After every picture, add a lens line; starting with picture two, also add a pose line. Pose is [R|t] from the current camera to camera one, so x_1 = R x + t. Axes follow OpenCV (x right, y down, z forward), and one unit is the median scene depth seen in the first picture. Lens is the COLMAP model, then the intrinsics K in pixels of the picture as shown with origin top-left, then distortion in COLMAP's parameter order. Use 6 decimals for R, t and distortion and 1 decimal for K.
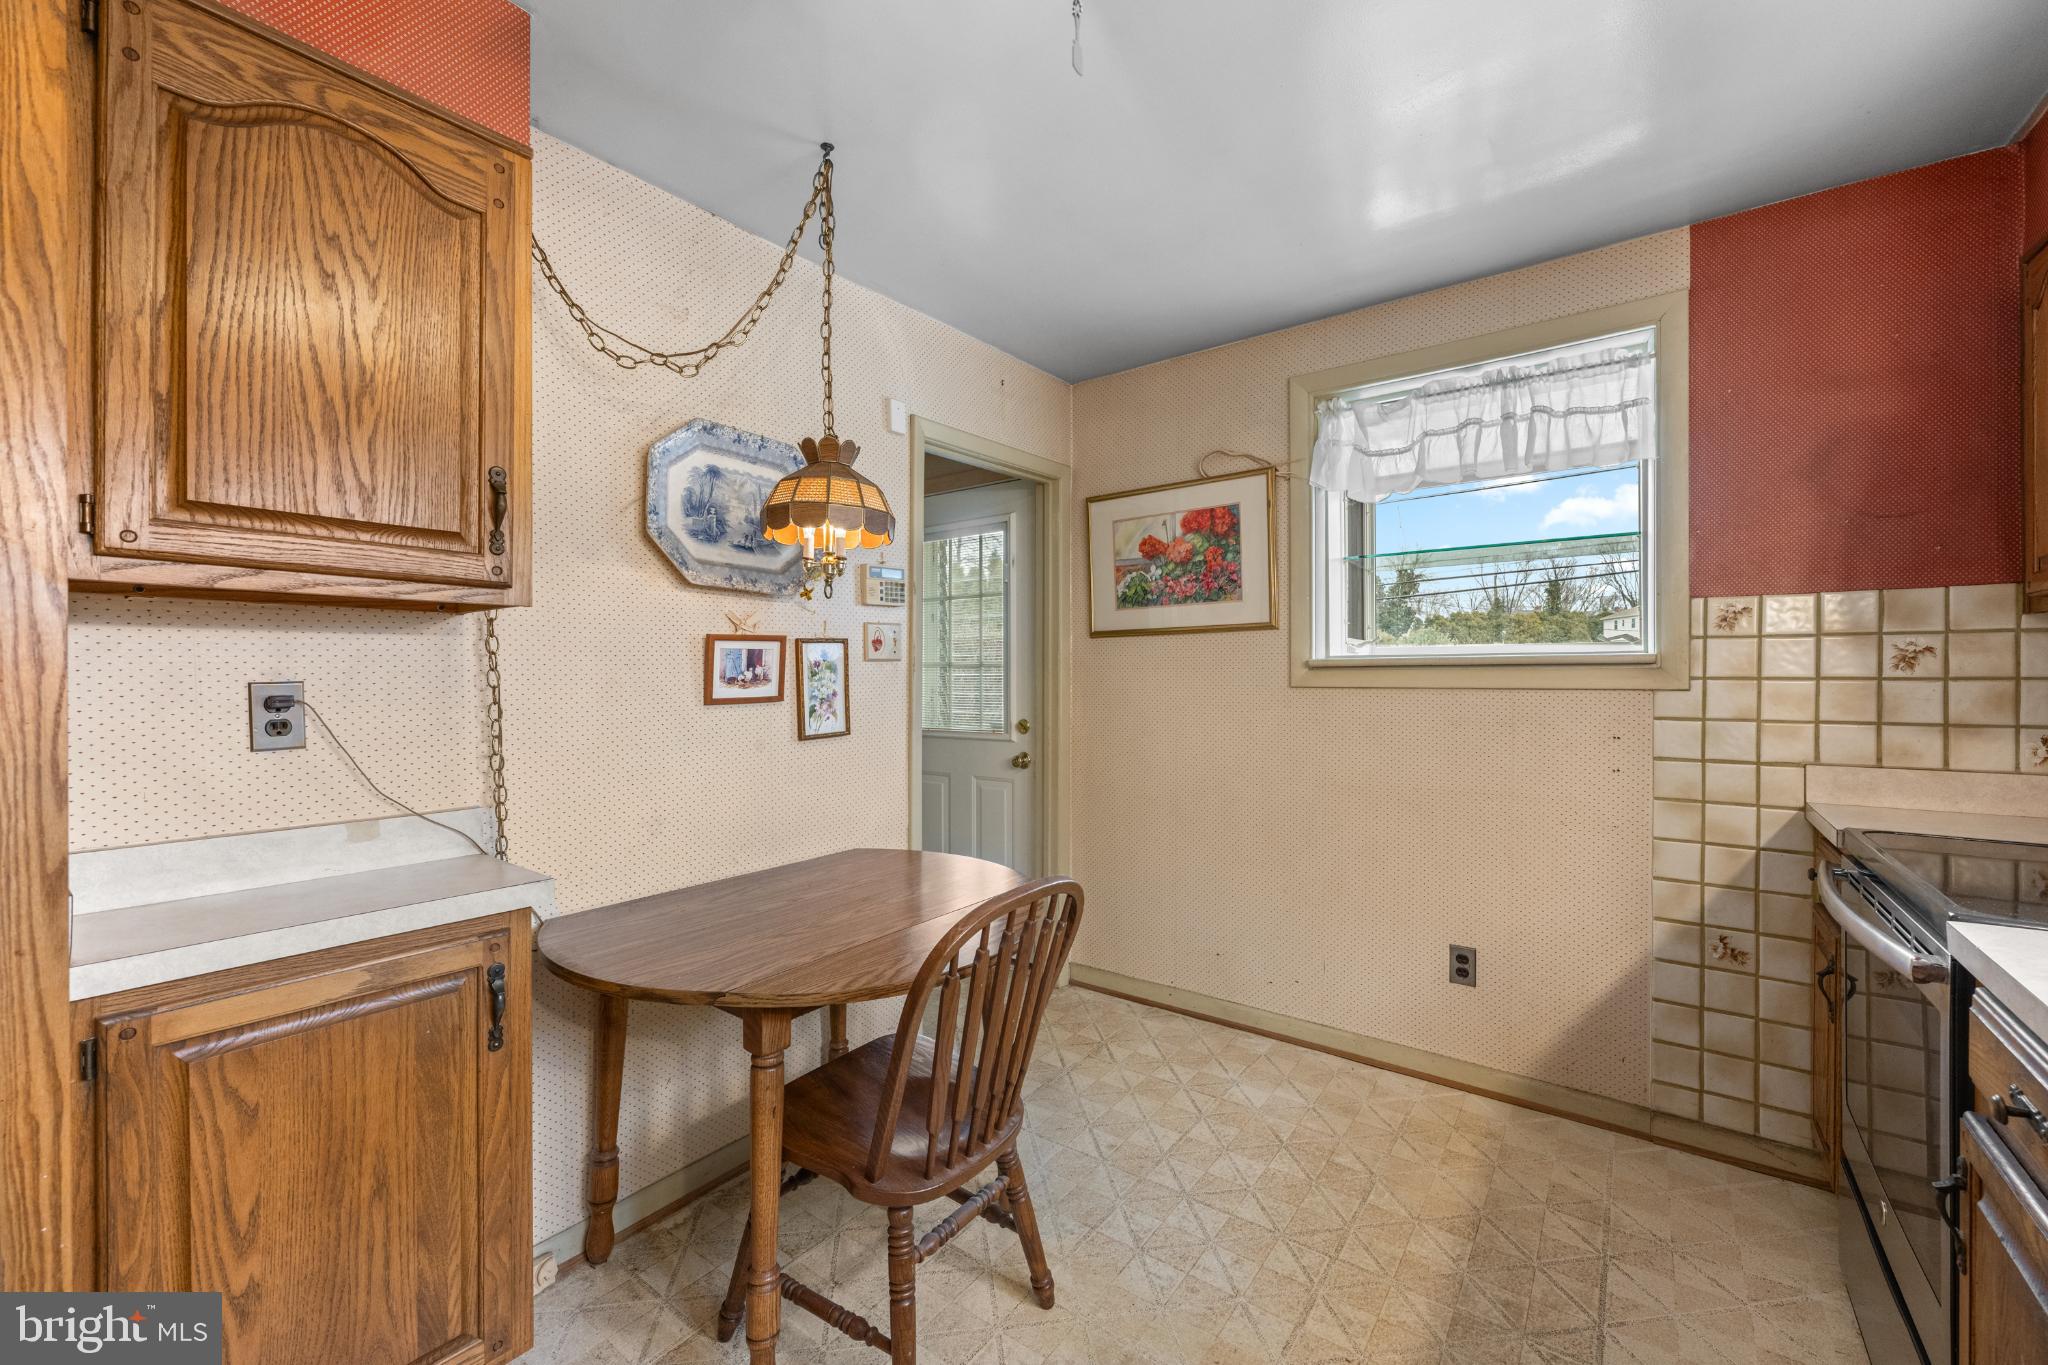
lens RADIAL K [[814.1, 0, 1019.7], [0, 814.1, 679.7], [0, 0, 1]] dist [-0.001330, 0.000092]
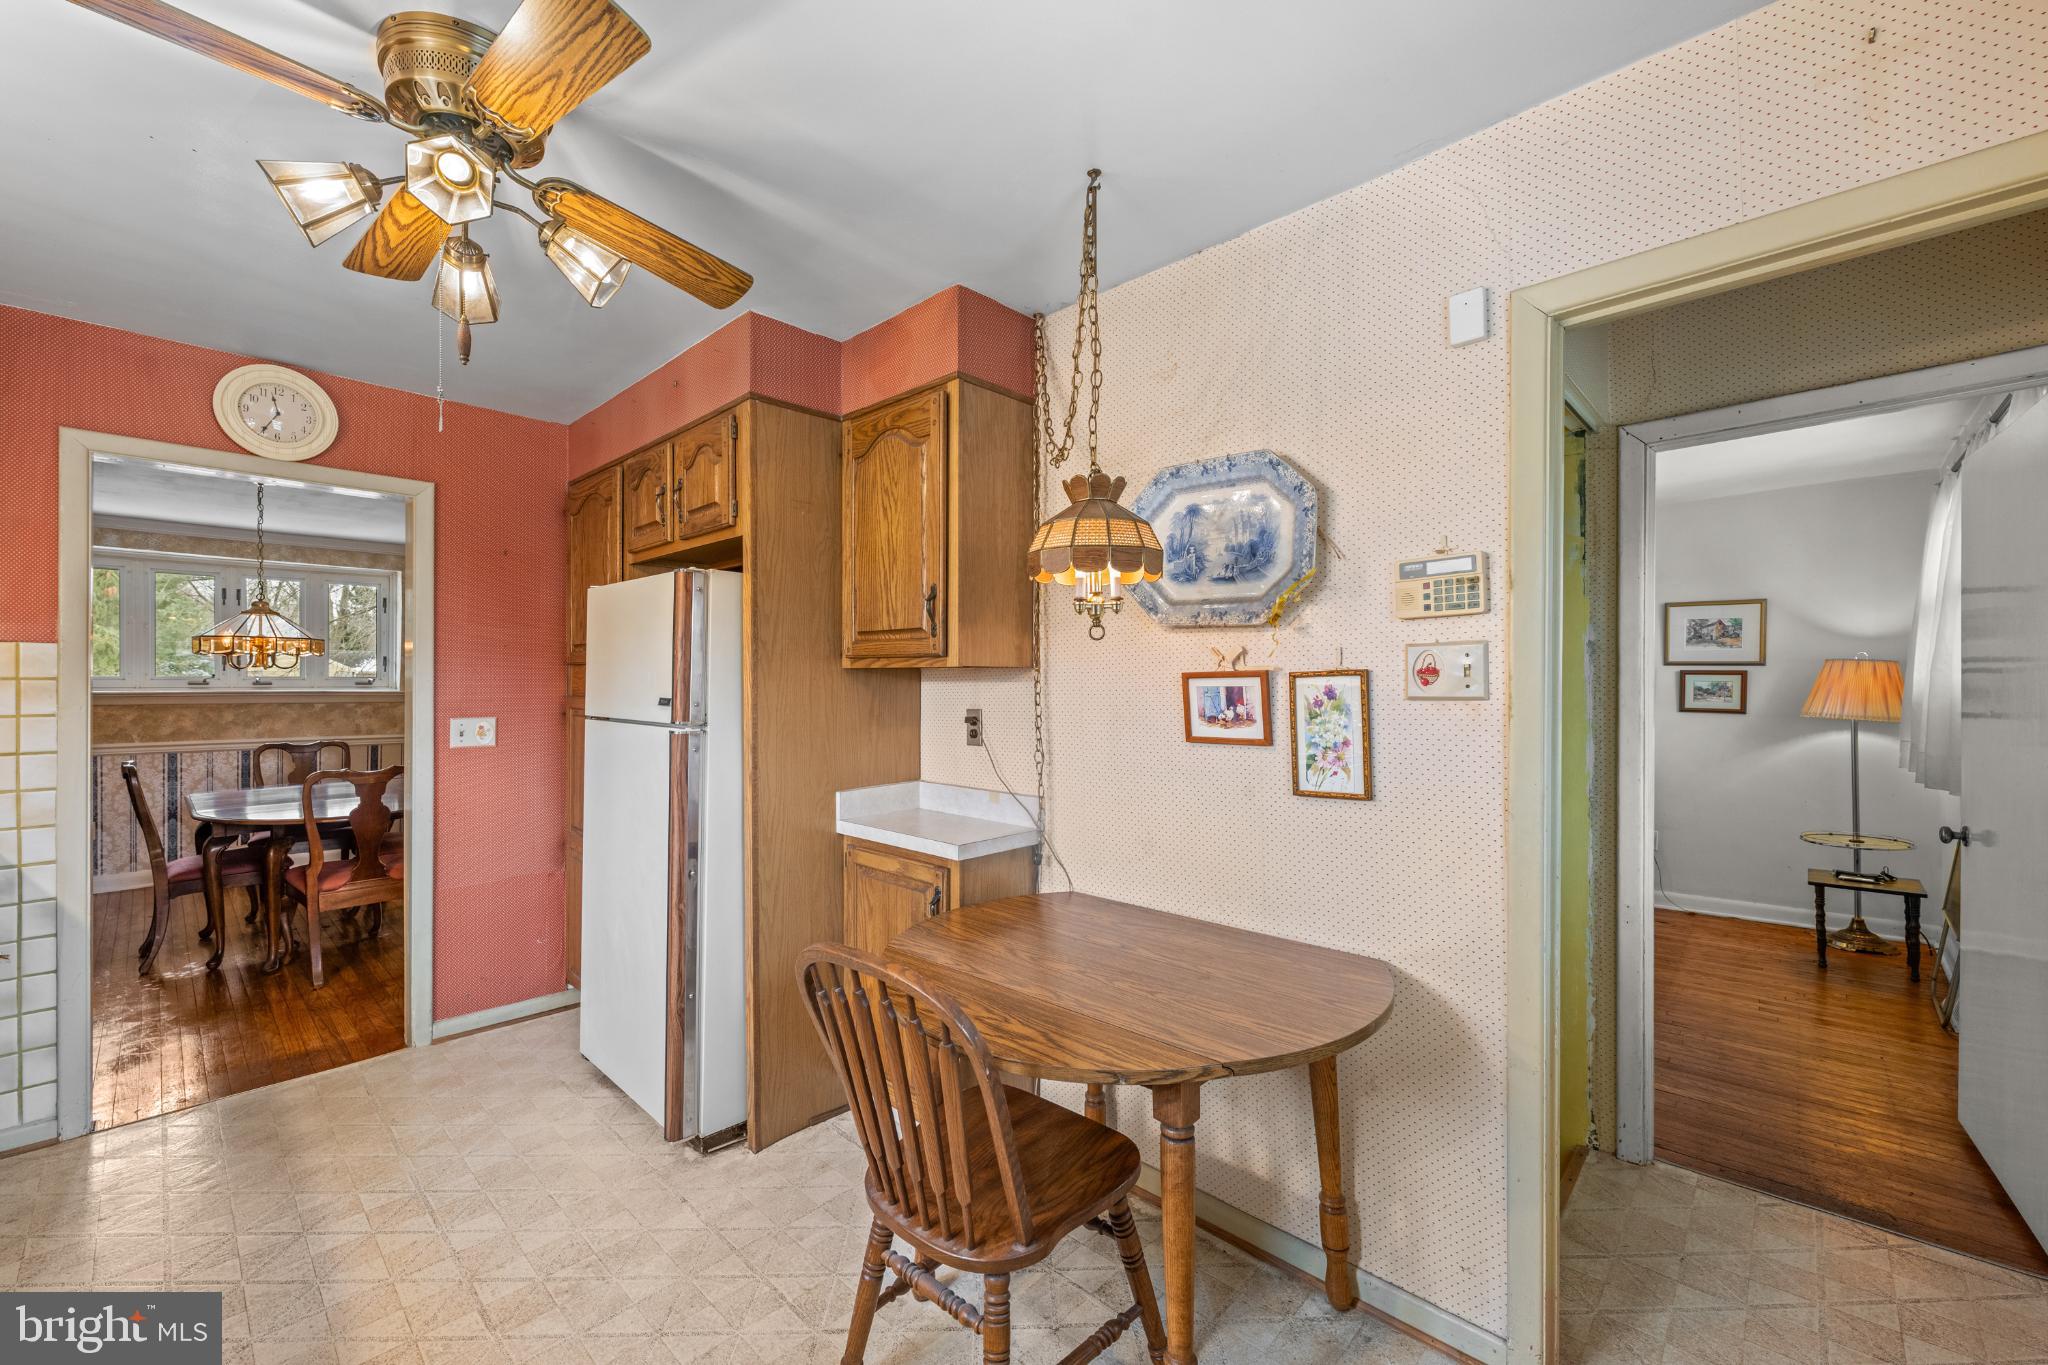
lens RADIAL K [[814.1, 0, 1019.7], [0, 814.1, 679.7], [0, 0, 1]] dist [-0.001330, 0.000092]
pose [[-0.108113, 0.003716, -0.994132, 0.608106], [-0.004052, 0.999983, 0.004179, -0.047244], [0.994130, 0.004480, -0.108096, 0.842390]]
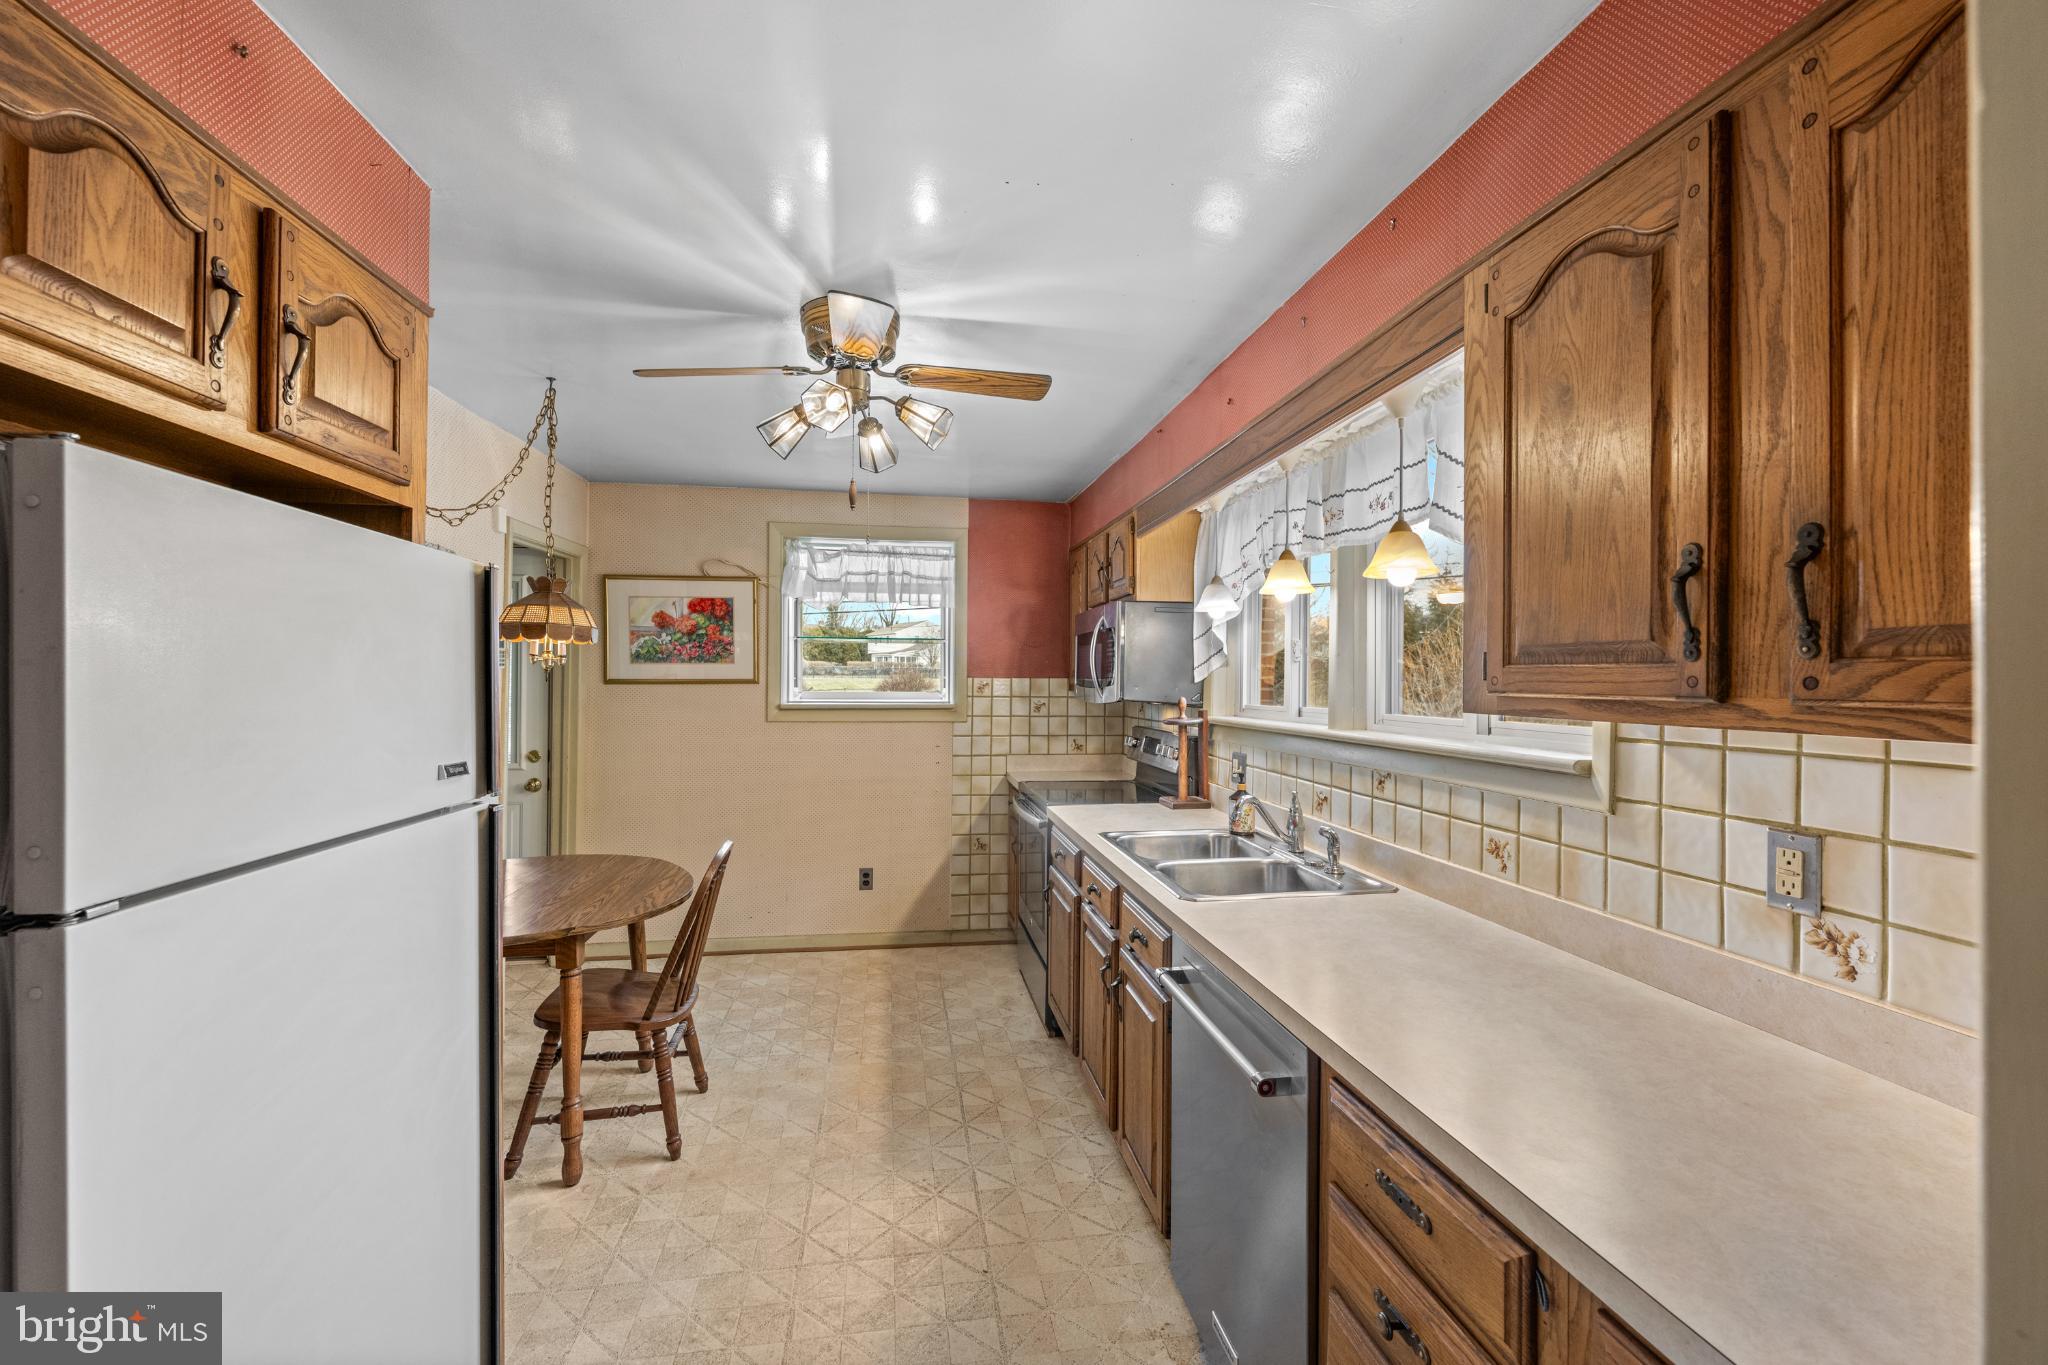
lens RADIAL K [[814.1, 0, 1019.7], [0, 814.1, 679.7], [0, 0, 1]] dist [-0.001330, 0.000092]
pose [[0.690083, 0.009616, 0.723667, -0.590712], [-0.006433, 0.999954, -0.007153, -0.081408], [-0.723702, 0.000281, 0.690113, -0.534008]]
